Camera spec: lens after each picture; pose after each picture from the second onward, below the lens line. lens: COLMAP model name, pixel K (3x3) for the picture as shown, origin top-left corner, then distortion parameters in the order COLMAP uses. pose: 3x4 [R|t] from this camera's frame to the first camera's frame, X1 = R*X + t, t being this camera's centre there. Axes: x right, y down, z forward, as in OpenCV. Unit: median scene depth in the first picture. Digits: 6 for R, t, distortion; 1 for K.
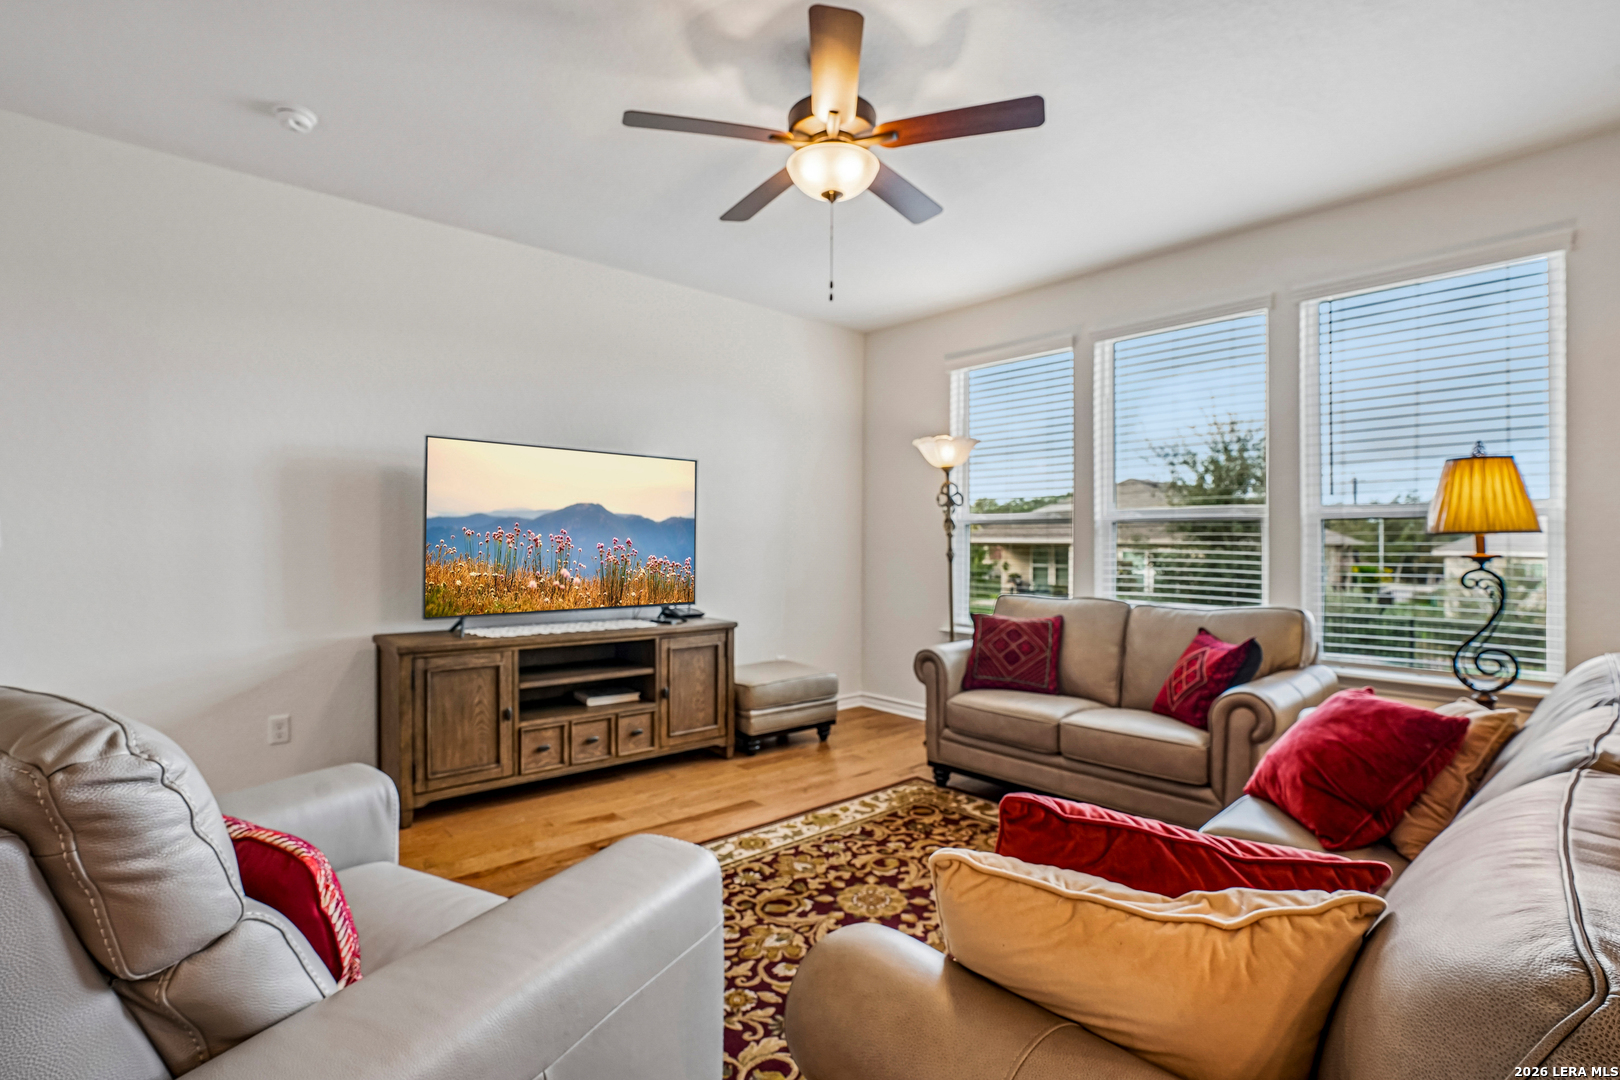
lens RADIAL K [[767.7, 0, 806.9], [0, 767.7, 539.5], [0, 0, 1]] dist [-0.072125, 0.025297]
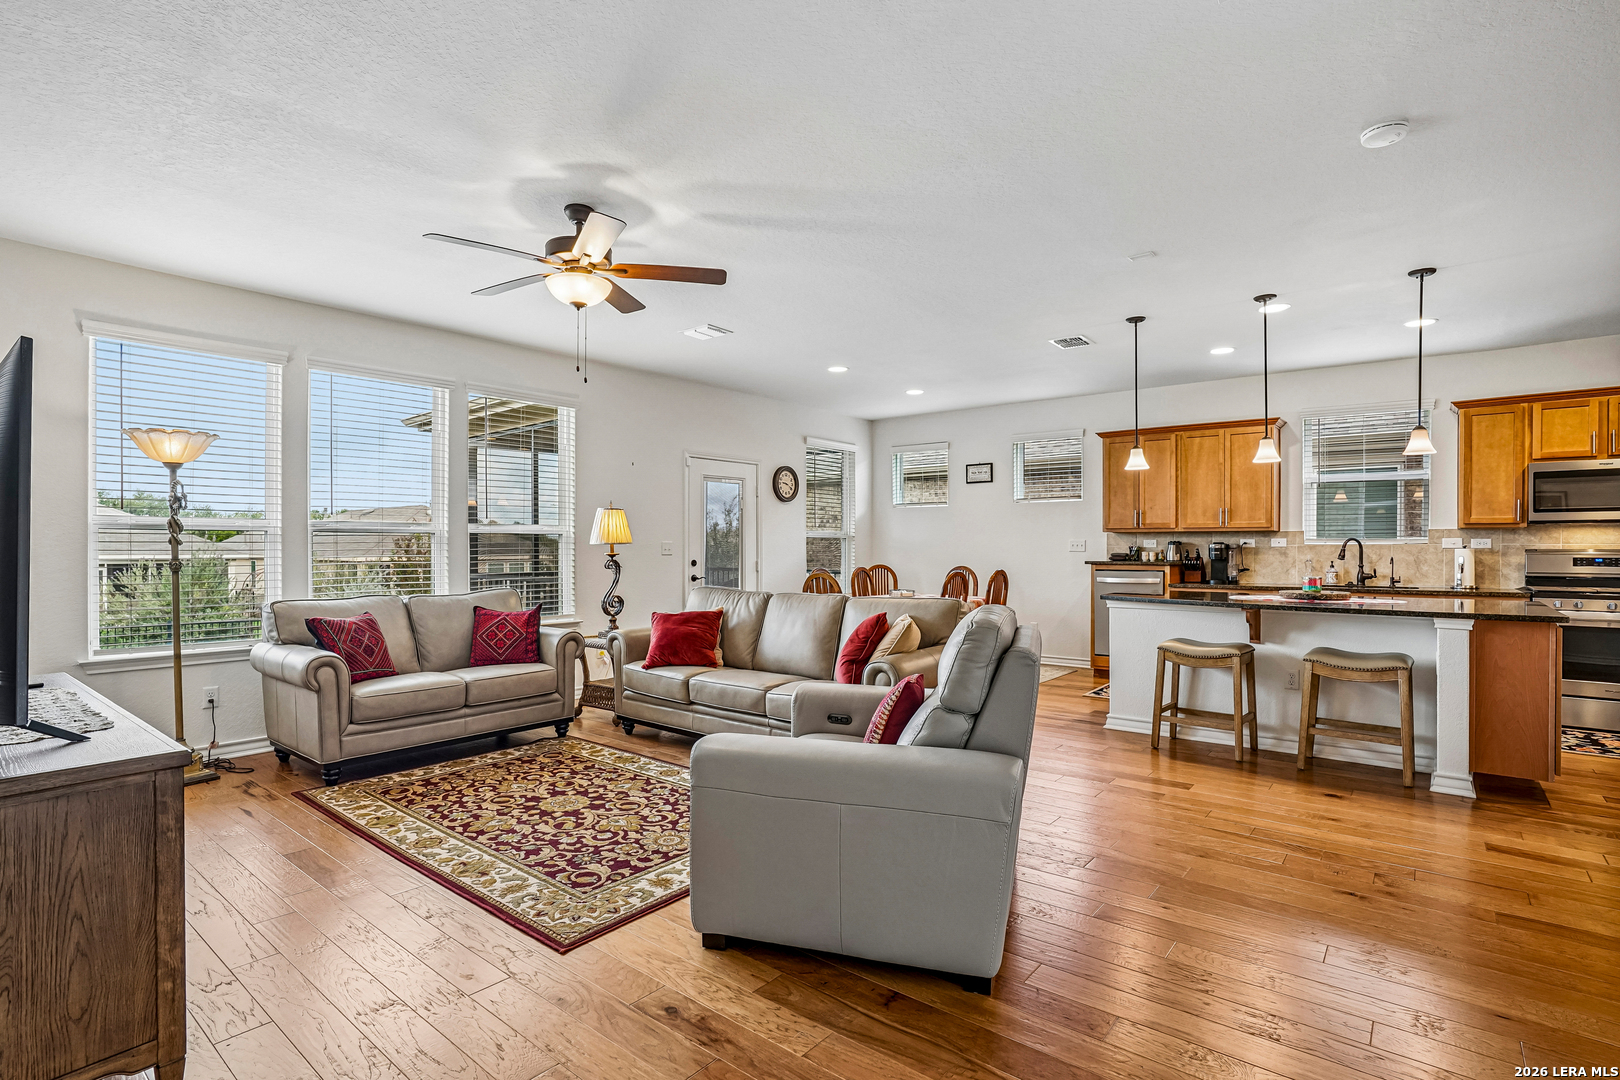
lens RADIAL K [[777.7, 0, 810.0], [0, 777.7, 540.0], [0, 0, 1]] dist [-0.055218, 0.026214]
pose [[-0.173134, 0.004811, 0.984887, -1.157723], [-0.002935, 0.999981, -0.005400, -0.006900], [-0.984894, -0.003826, -0.173117, 0.654362]]
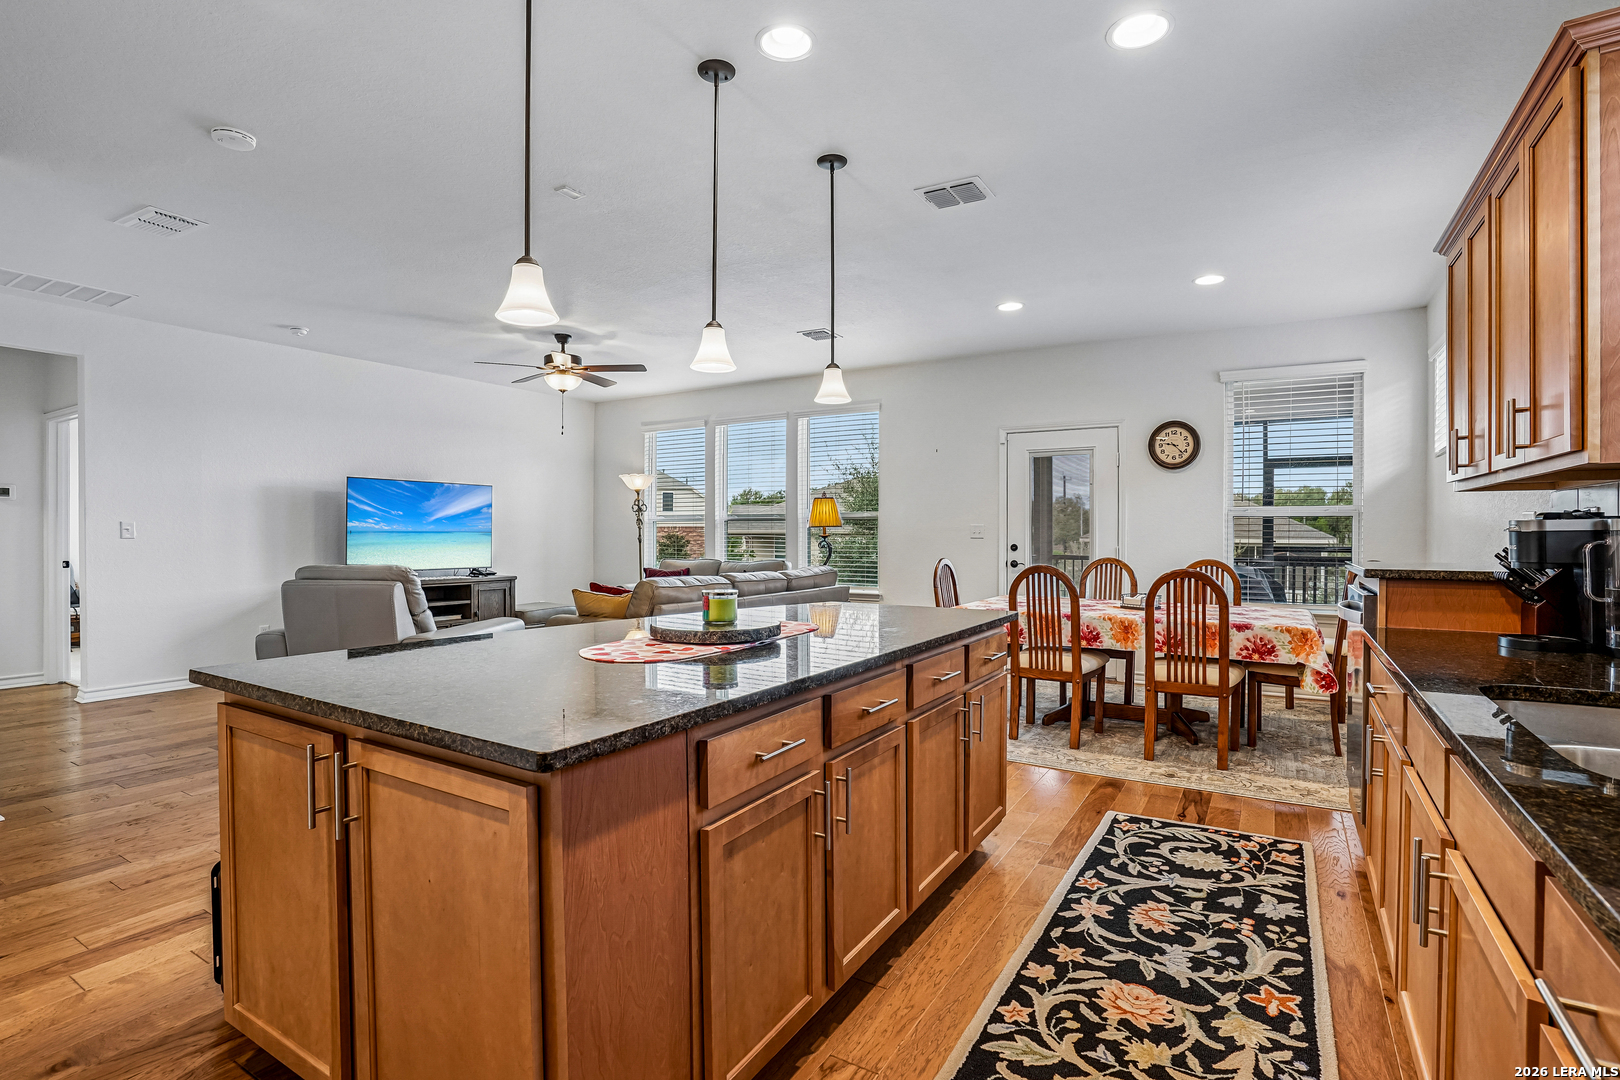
lens RADIAL K [[783.4, 0, 814.6], [0, 783.4, 544.0], [0, 0, 1]] dist [-0.049289, 0.000301]
pose [[0.955379, -0.007056, 0.295299, 0.056043], [0.001863, 0.999839, 0.017864, 0.001055], [-0.295377, -0.016517, 0.955238, -1.377764]]
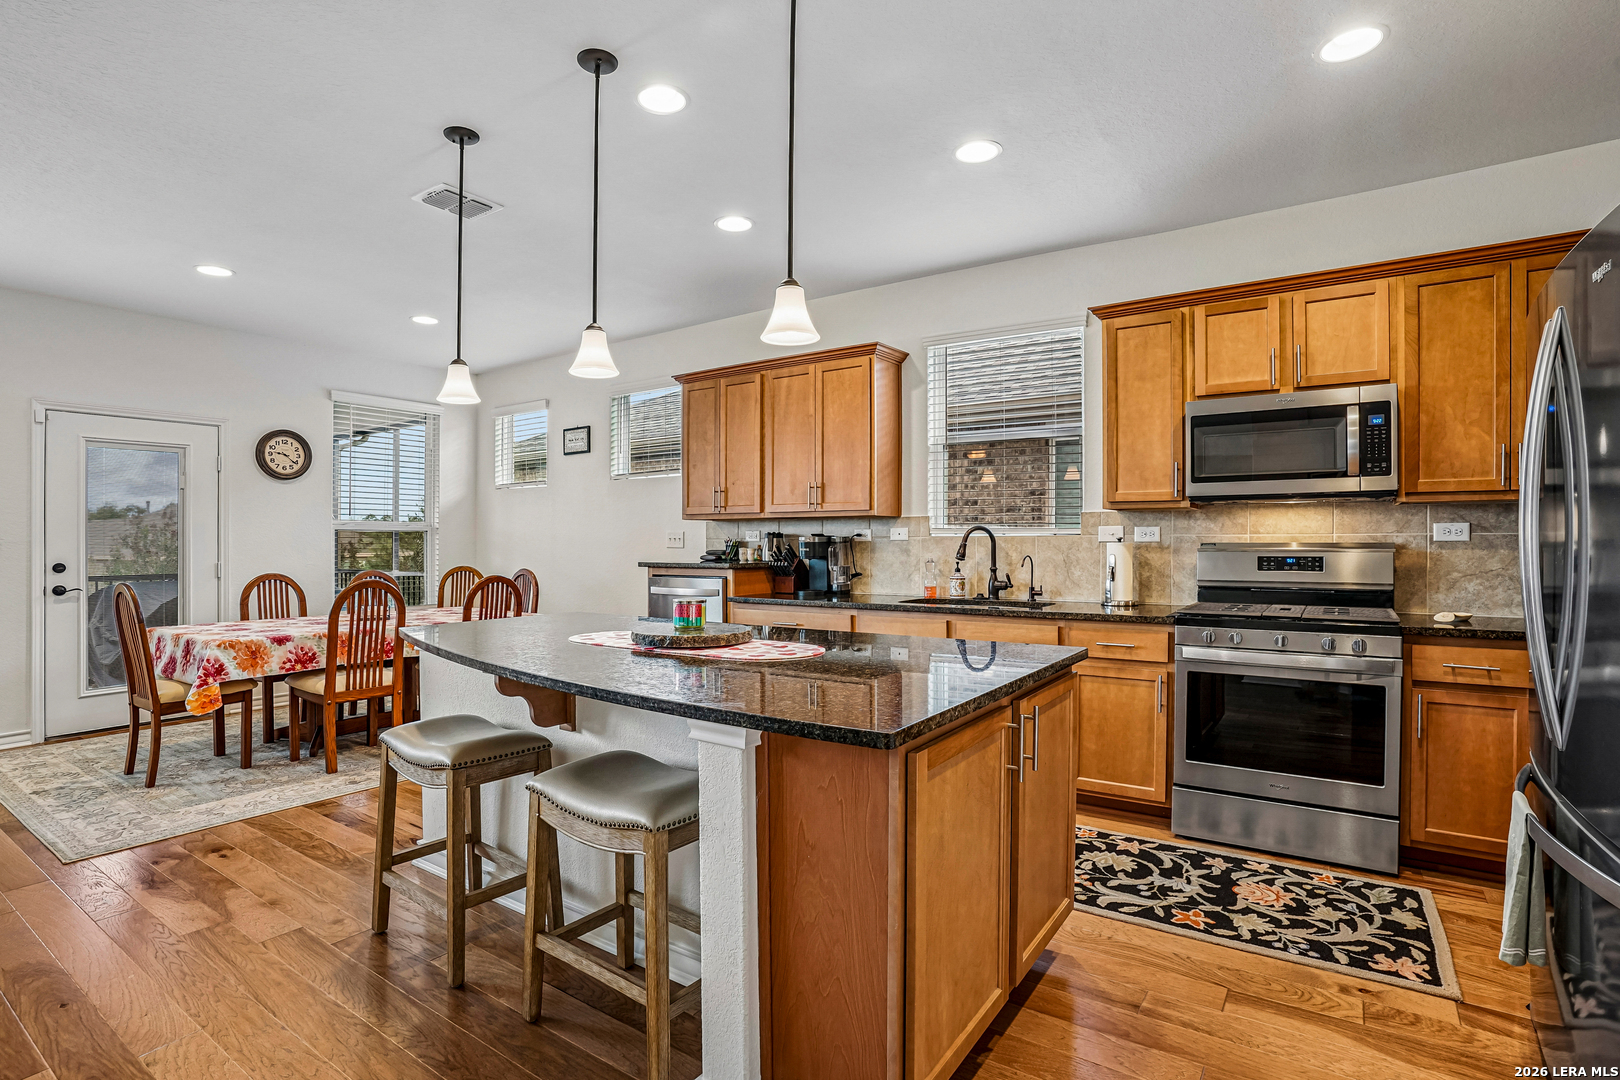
lens RADIAL K [[783.4, 0, 814.6], [0, 783.4, 544.0], [0, 0, 1]] dist [-0.049289, 0.000301]
pose [[-0.254371, -0.006288, 0.967086, -0.633531], [0.000986, 0.999977, 0.006761, -0.006687], [-0.967106, 0.002673, -0.254359, -0.536024]]
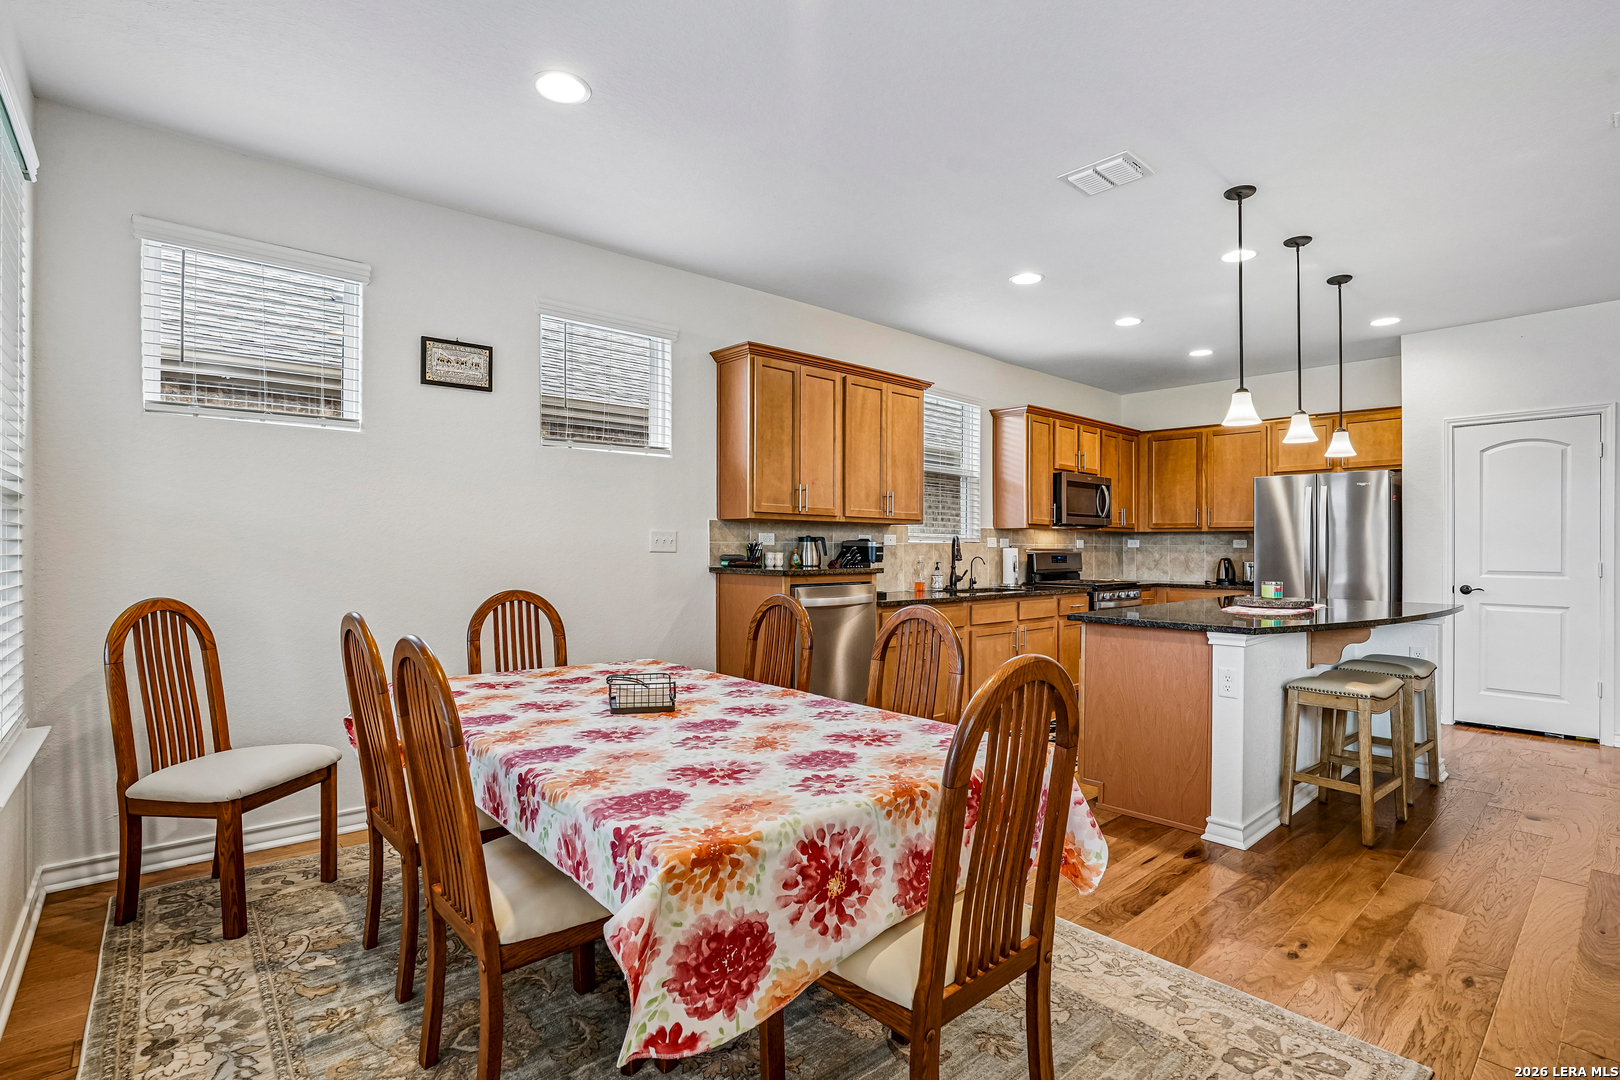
lens RADIAL K [[767.7, 0, 806.9], [0, 767.7, 539.5], [0, 0, 1]] dist [-0.072125, 0.025297]
pose [[-0.999924, -0.011594, -0.004152, 1.009251], [-0.011559, 0.999898, -0.008381, 0.000162], [0.004249, -0.008332, -0.999956, 0.692595]]
